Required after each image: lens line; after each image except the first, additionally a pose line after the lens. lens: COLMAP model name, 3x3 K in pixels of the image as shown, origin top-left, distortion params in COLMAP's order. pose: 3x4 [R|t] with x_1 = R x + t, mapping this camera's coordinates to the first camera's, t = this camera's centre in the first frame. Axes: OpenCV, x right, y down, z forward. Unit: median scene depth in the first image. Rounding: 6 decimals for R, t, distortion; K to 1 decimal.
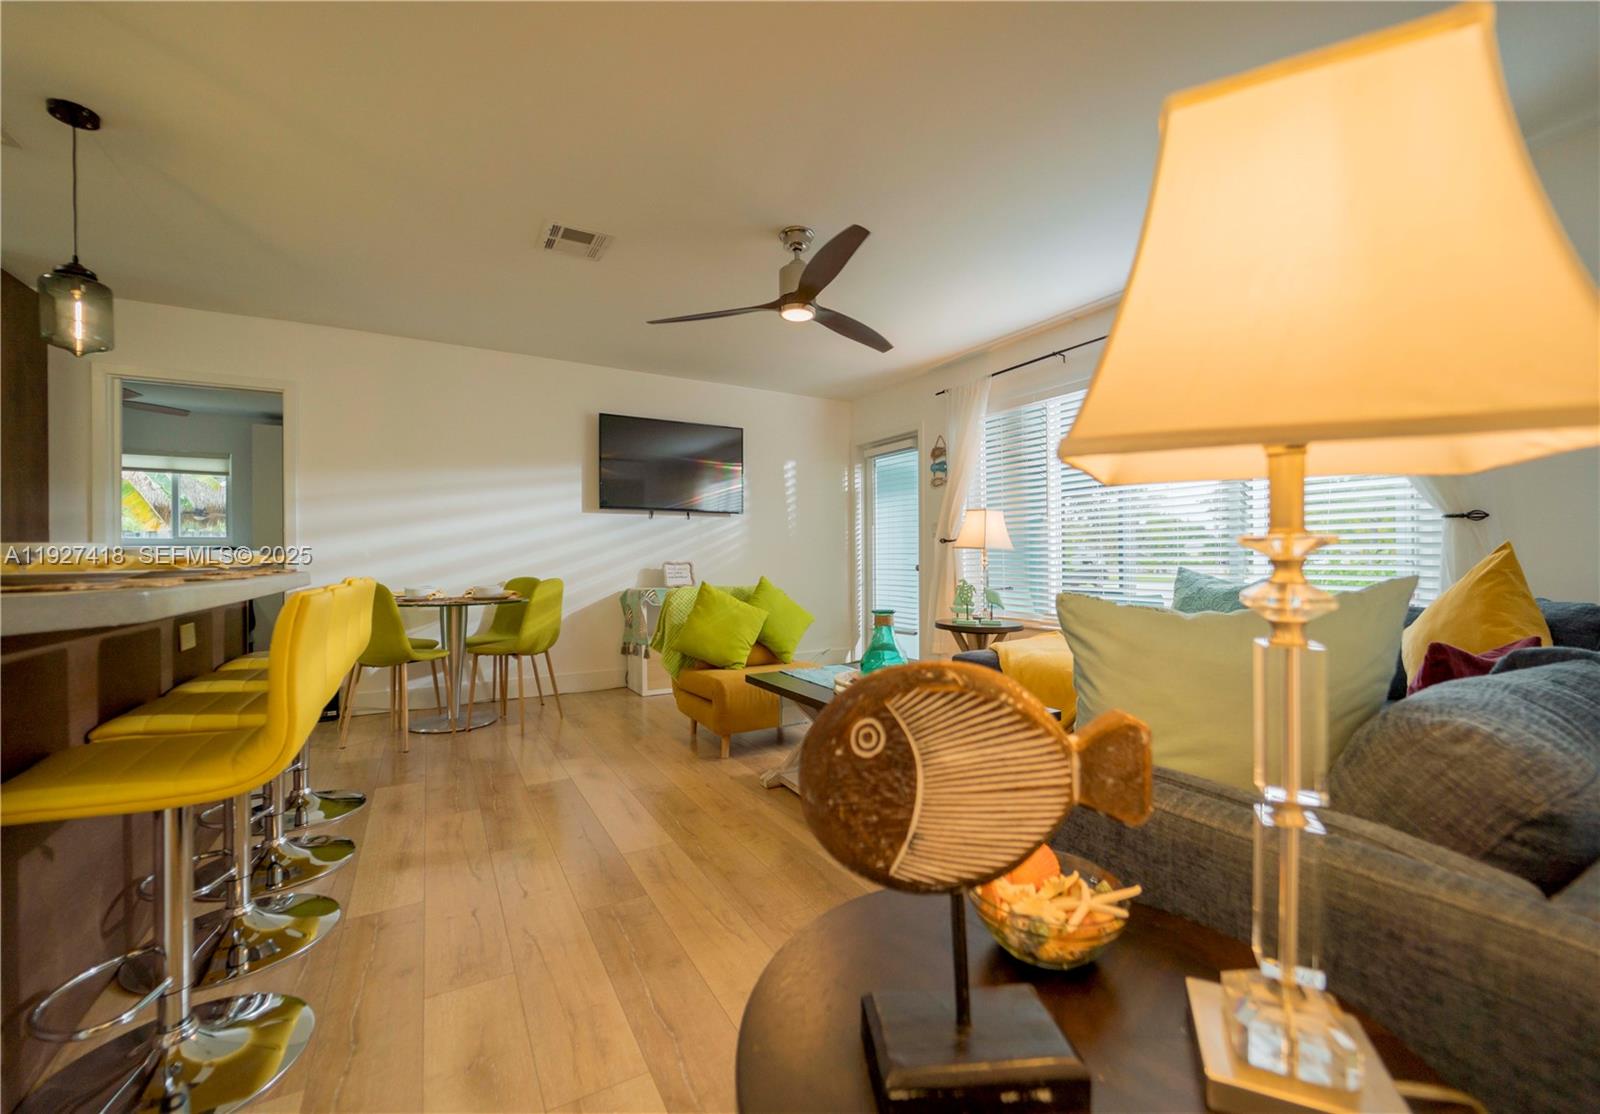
lens RADIAL K [[658.6, 0, 800.0], [0, 658.6, 557.0], [0, 0, 1]] dist [0.000360, 0.000177]
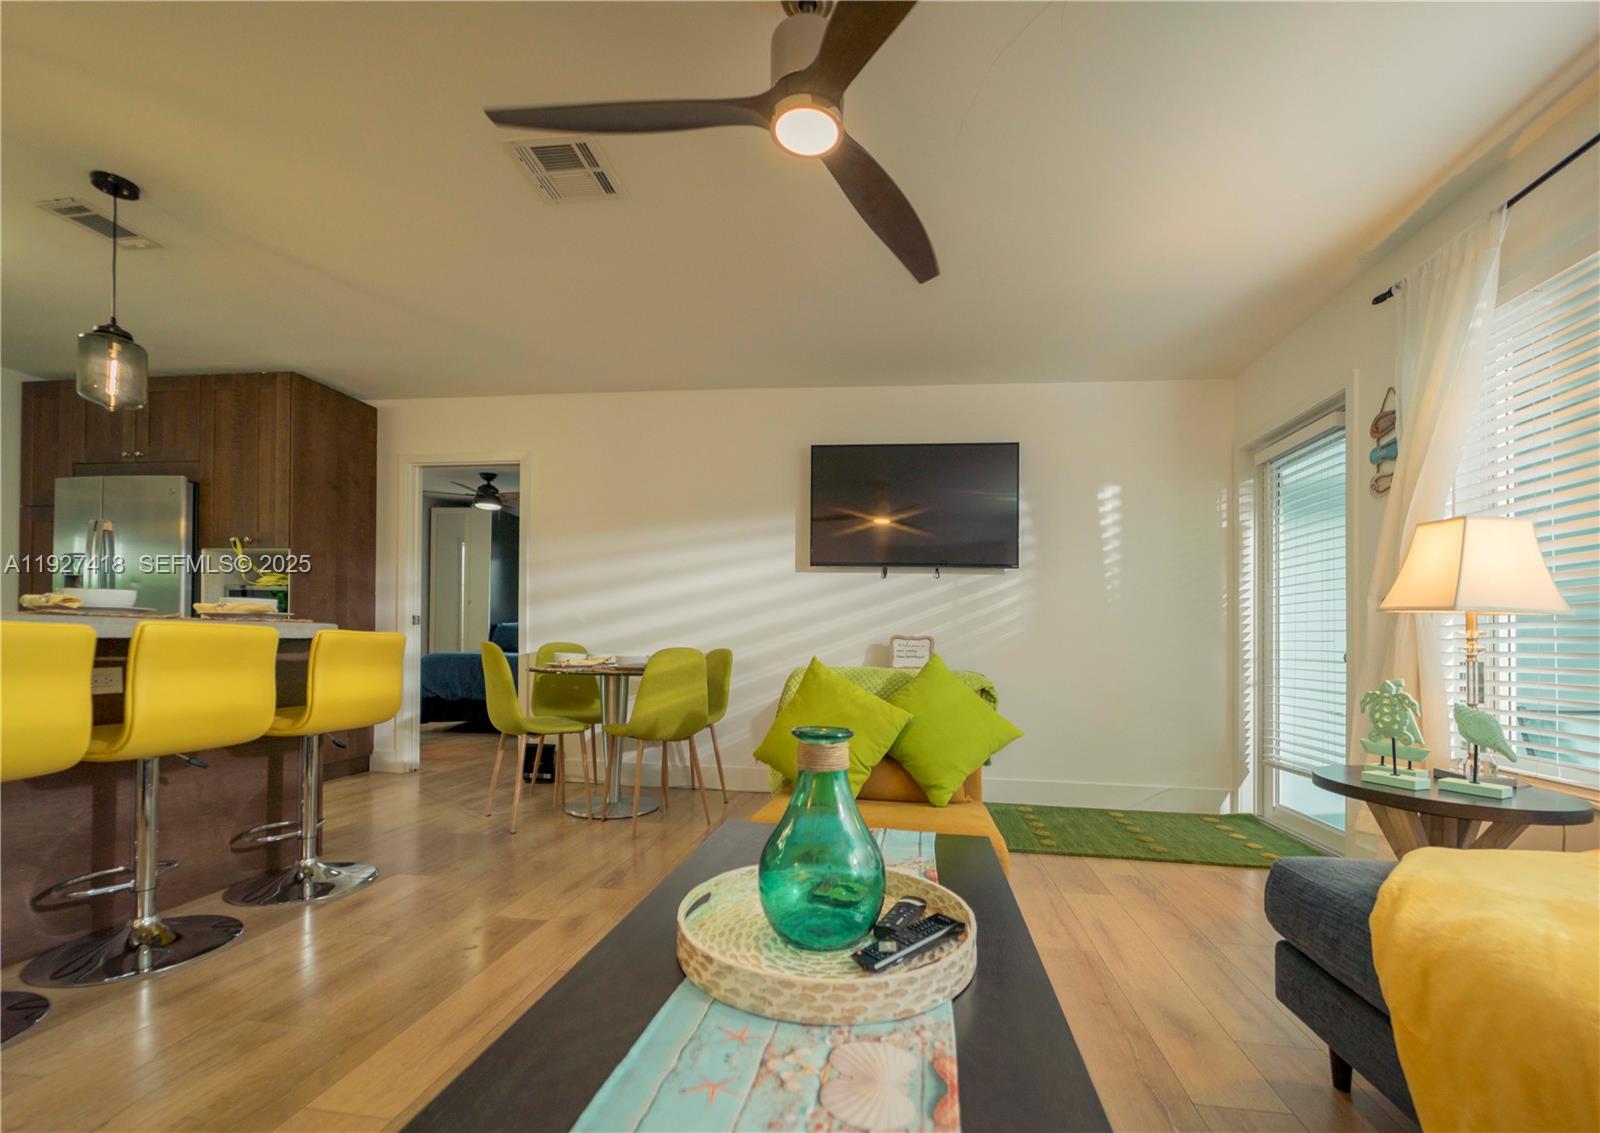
lens RADIAL K [[674.6, 0, 802.7], [0, 674.6, 628.8], [0, 0, 1]] dist [0.012017, -0.000225]
pose [[0.783206, 0.012101, -0.621644, 0.196090], [-0.025621, 0.999590, -0.012821, 0.013061], [0.621234, 0.025969, 0.783195, 0.354978]]
